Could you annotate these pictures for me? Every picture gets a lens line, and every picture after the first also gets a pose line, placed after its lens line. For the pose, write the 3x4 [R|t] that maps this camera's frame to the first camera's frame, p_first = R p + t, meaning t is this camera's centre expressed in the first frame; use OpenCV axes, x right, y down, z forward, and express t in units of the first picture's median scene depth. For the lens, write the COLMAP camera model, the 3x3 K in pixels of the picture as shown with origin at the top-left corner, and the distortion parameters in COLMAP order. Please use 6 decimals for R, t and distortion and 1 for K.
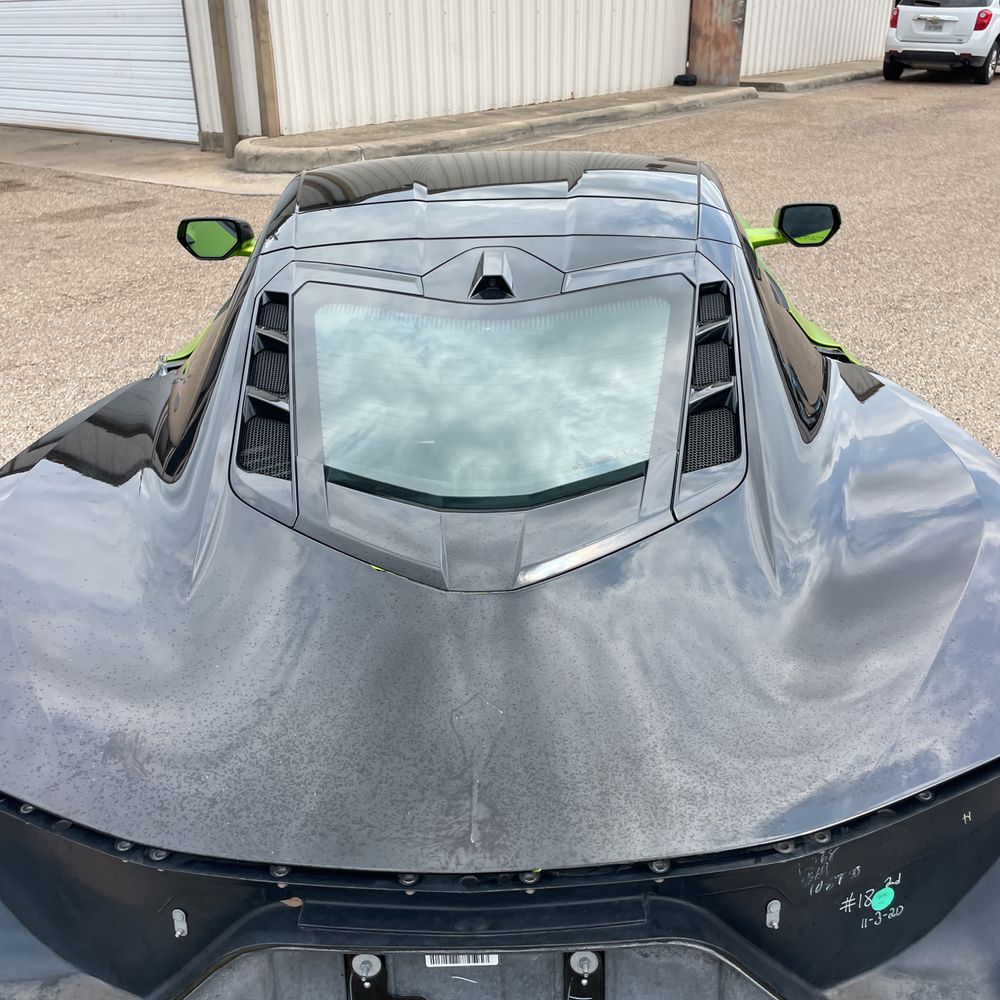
lens RADIAL K [[1013.6, 0, 529.0], [0, 1013.6, 499.8], [0, 0, 1]] dist [0.089433, -0.115461]
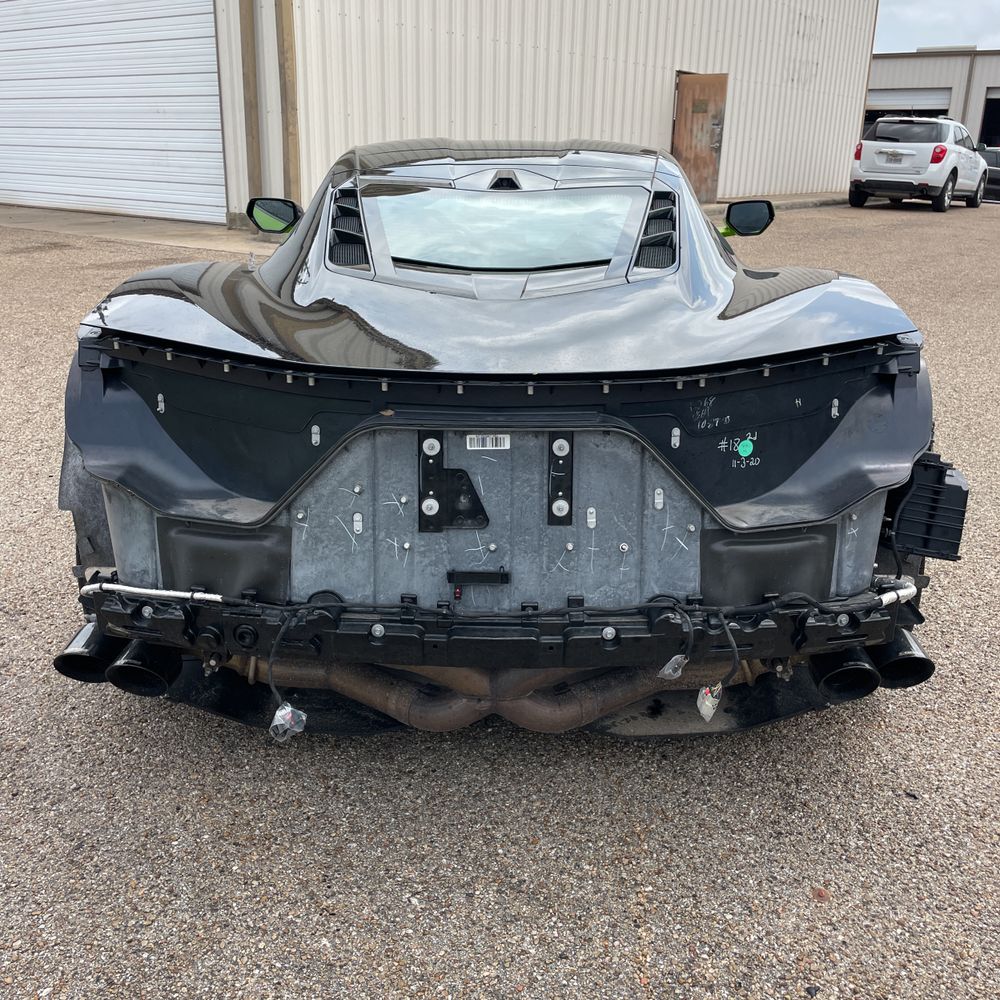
lens RADIAL K [[1013.6, 0, 529.0], [0, 1013.6, 499.8], [0, 0, 1]] dist [0.089433, -0.115461]
pose [[0.999518, 0.028014, 0.013377, -0.002054], [-0.026188, 0.992275, -0.121261, 0.081006], [-0.016671, 0.120852, 0.992531, -0.069861]]
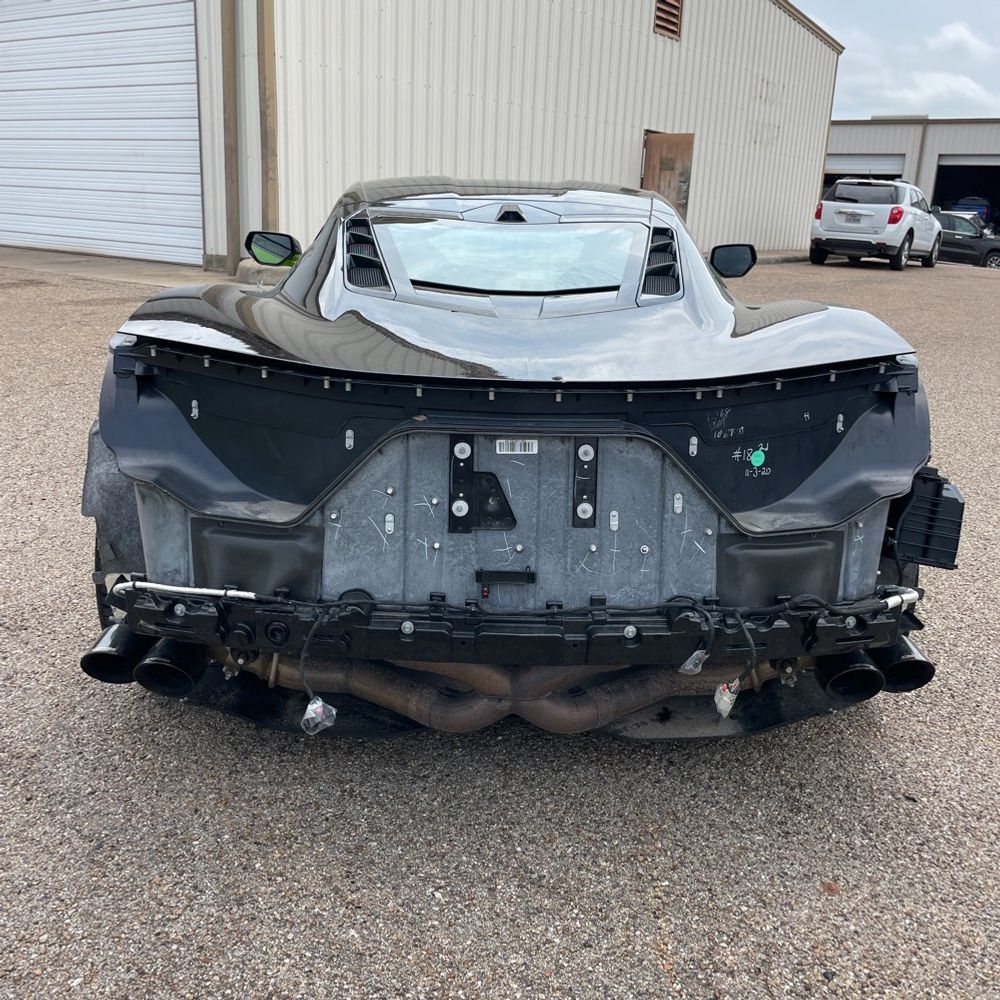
lens RADIAL K [[1013.6, 0, 529.0], [0, 1013.6, 499.8], [0, 0, 1]] dist [0.089433, -0.115461]
pose [[0.997954, 0.040430, 0.049537, -0.014021], [-0.031432, 0.984843, -0.170575, 0.091123], [-0.055683, 0.168669, 0.984099, -0.076348]]
